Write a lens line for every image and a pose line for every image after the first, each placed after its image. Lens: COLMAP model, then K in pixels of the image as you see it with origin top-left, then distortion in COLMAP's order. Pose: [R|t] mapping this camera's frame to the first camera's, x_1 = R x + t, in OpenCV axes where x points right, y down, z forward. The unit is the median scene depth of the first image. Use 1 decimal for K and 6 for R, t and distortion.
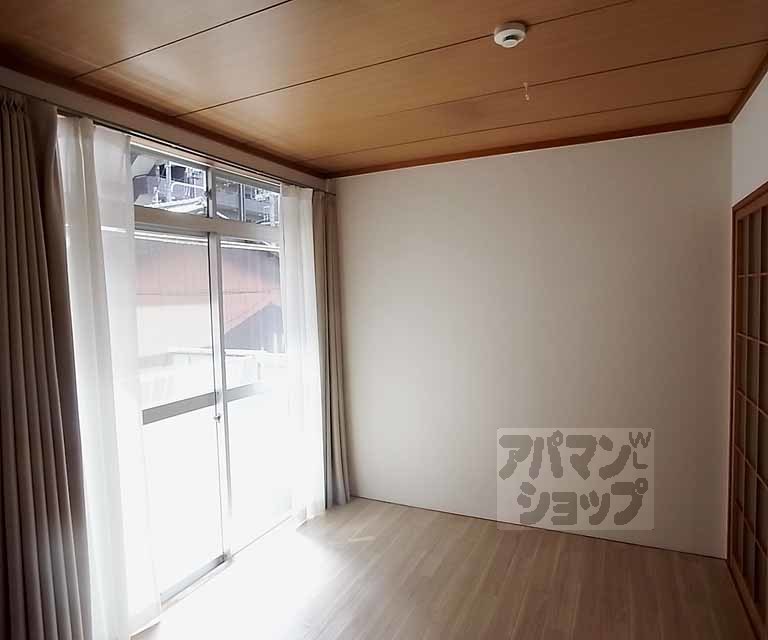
lens RADIAL K [[471.4, 0, 387.8], [0, 471.4, 322.5], [0, 0, 1]] dist [-0.043395, 0.019879]
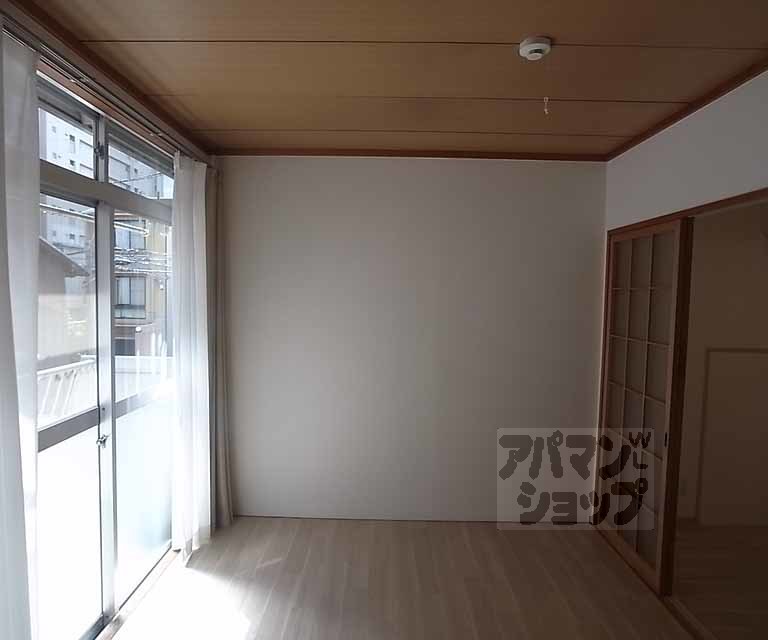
lens RADIAL K [[471.4, 0, 380.4], [0, 471.4, 318.7], [0, 0, 1]] dist [-0.043395, 0.019879]
pose [[0.913818, 0.017913, 0.405730, -0.257233], [-0.016299, 0.999840, -0.007433, -0.000555], [-0.405798, 0.000179, 0.913963, 0.110185]]
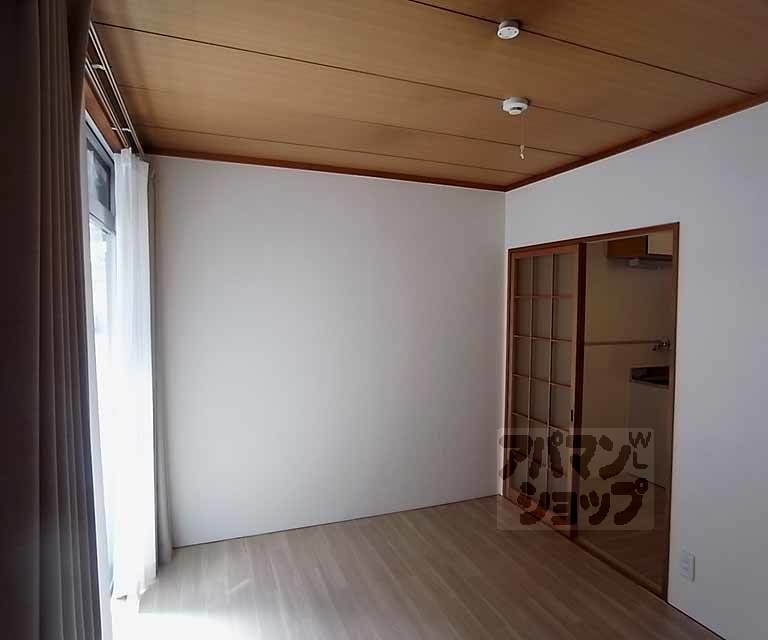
lens RADIAL K [[471.4, 0, 386.0], [0, 471.4, 319.2], [0, 0, 1]] dist [-0.043395, 0.019879]
pose [[0.695770, 0.003080, 0.718258, -0.526260], [0.017195, 0.999633, -0.020943, -0.003292], [-0.718059, 0.026921, 0.695461, 0.219654]]
